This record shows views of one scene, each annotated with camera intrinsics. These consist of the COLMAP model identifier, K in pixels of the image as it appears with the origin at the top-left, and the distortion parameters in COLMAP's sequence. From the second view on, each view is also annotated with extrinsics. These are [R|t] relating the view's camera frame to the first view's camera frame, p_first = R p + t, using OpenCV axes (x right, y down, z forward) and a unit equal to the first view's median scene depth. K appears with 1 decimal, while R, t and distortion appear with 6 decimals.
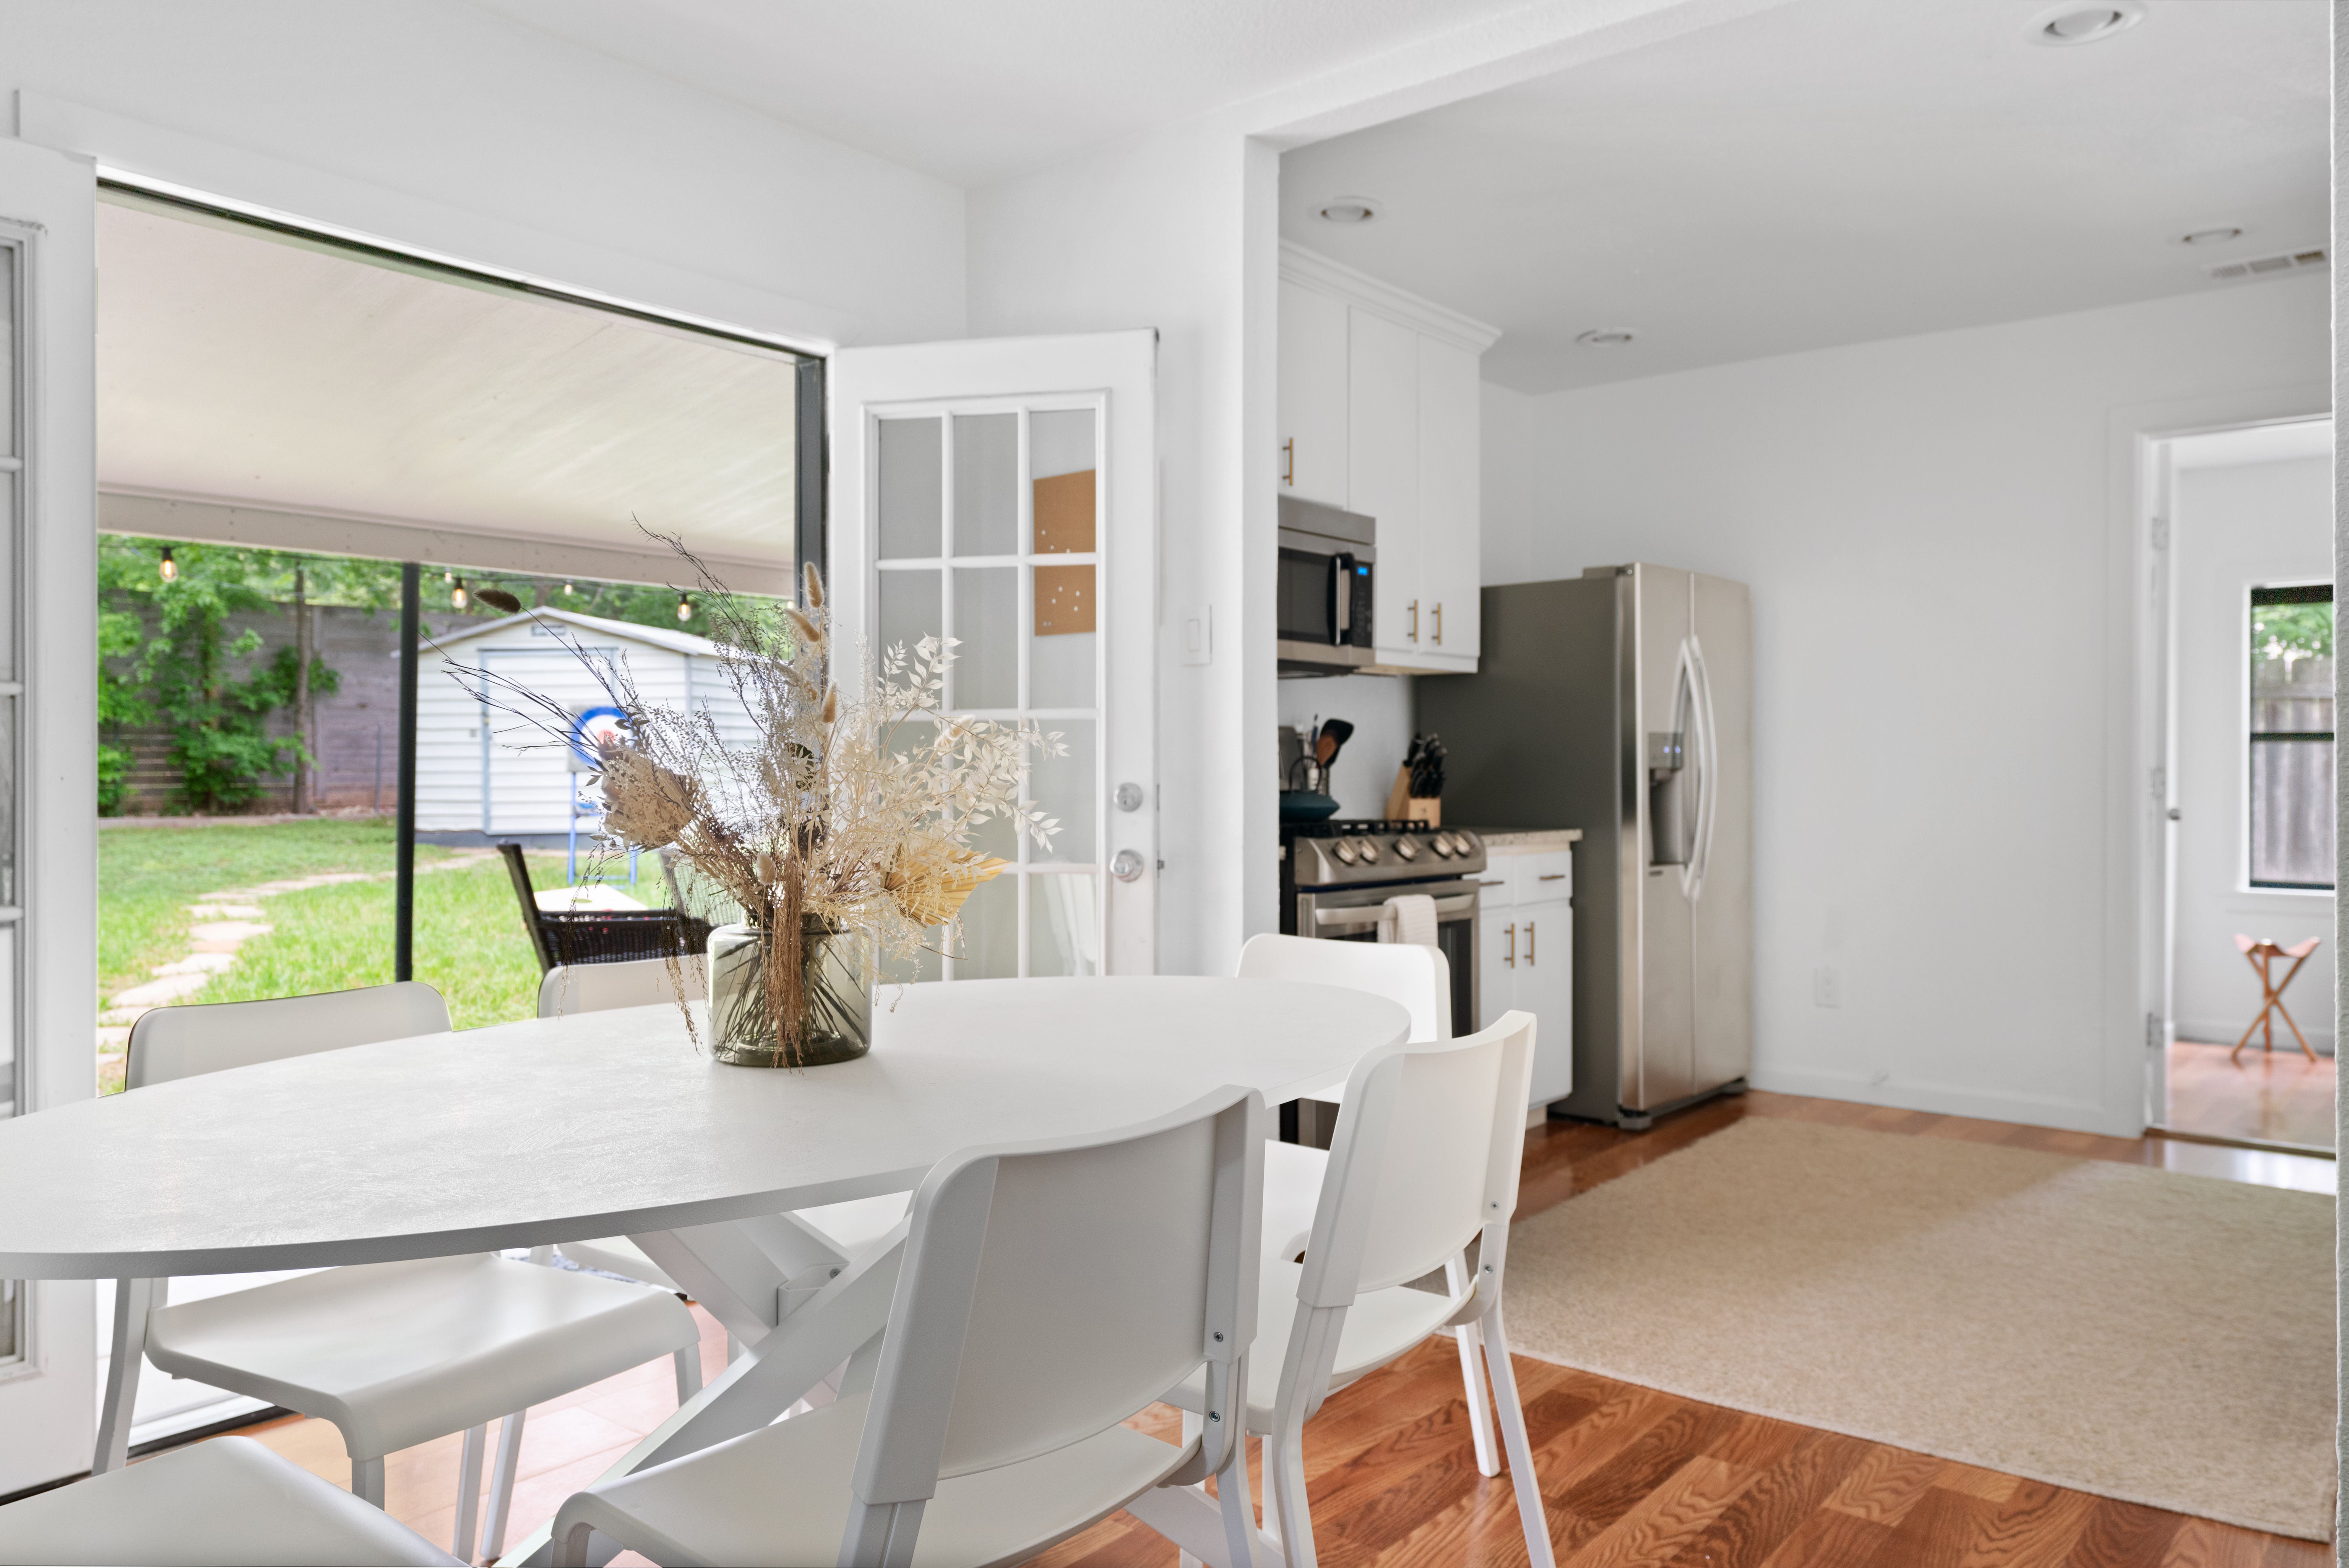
lens RADIAL K [[1664.9, 0, 1155.0], [0, 1664.9, 768.6], [0, 0, 1]] dist [0.010039, 0.000595]
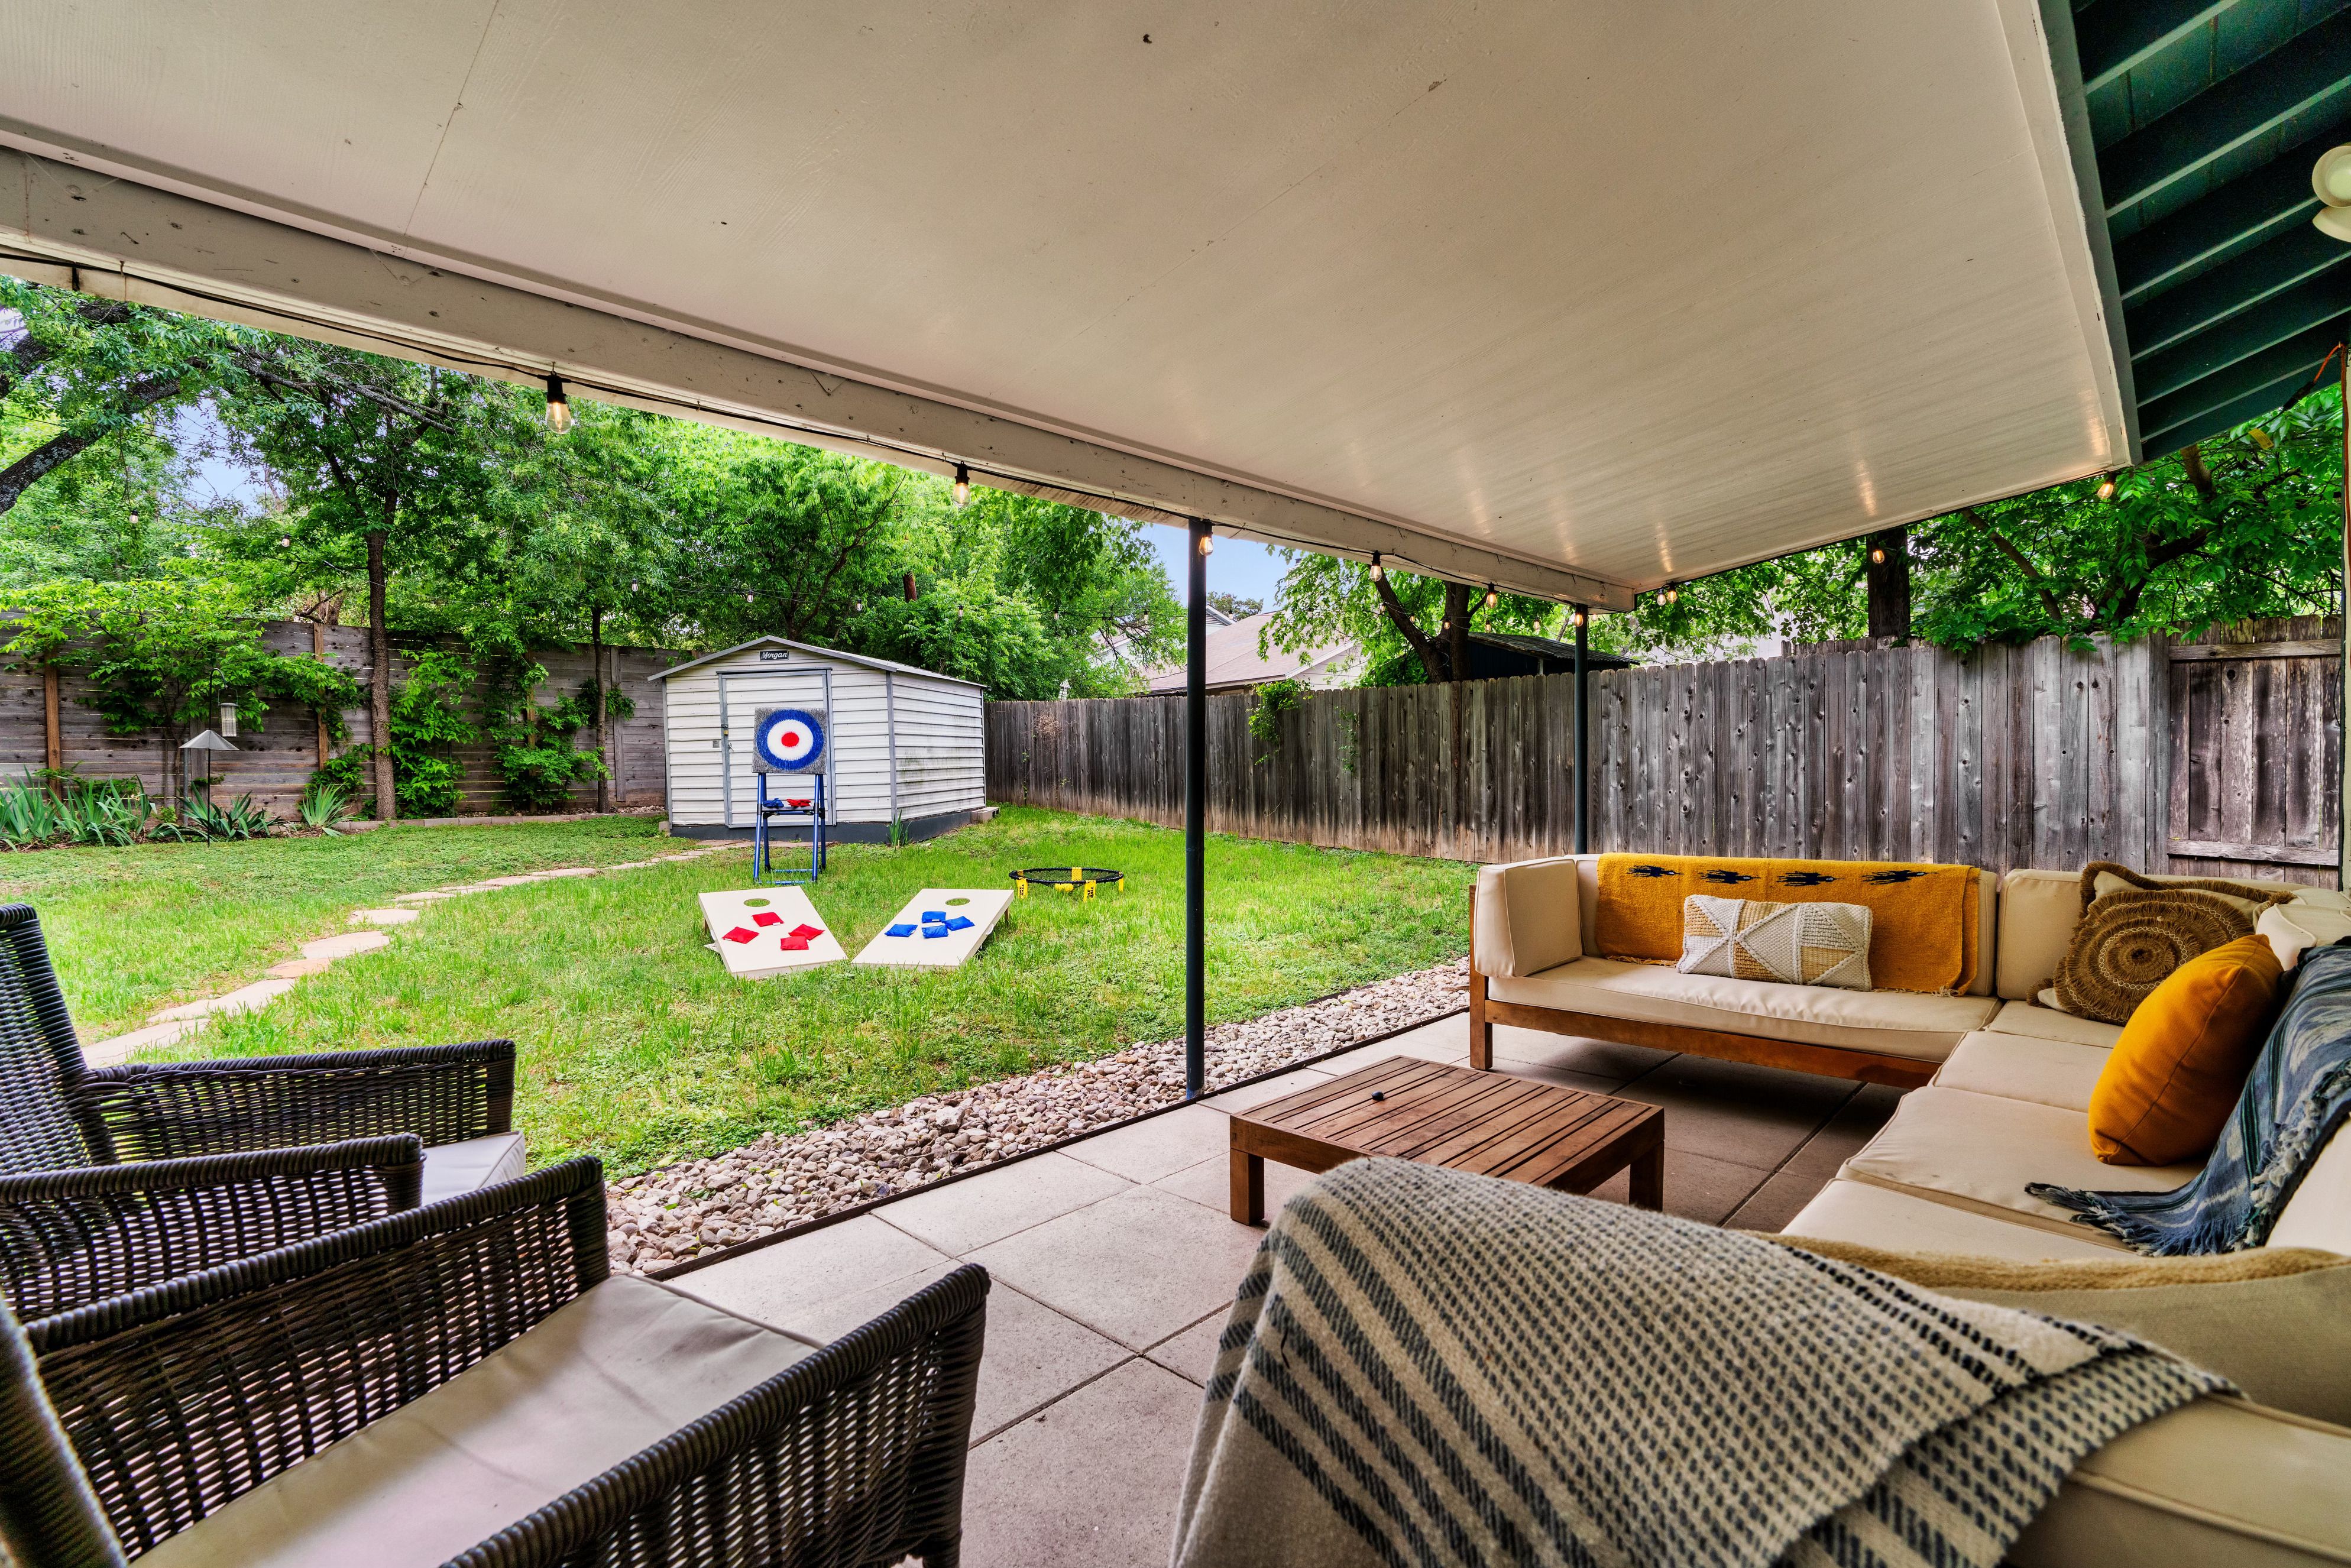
lens RADIAL K [[1070.1, 0, 1174.2], [0, 1070.1, 793.0], [0, 0, 1]] dist [-0.011472, 0.003816]
pose [[0.997583, -0.014419, -0.067970, -0.116990], [0.015702, 0.999708, 0.018372, 0.021029], [0.067686, -0.019395, 0.997518, 1.003657]]
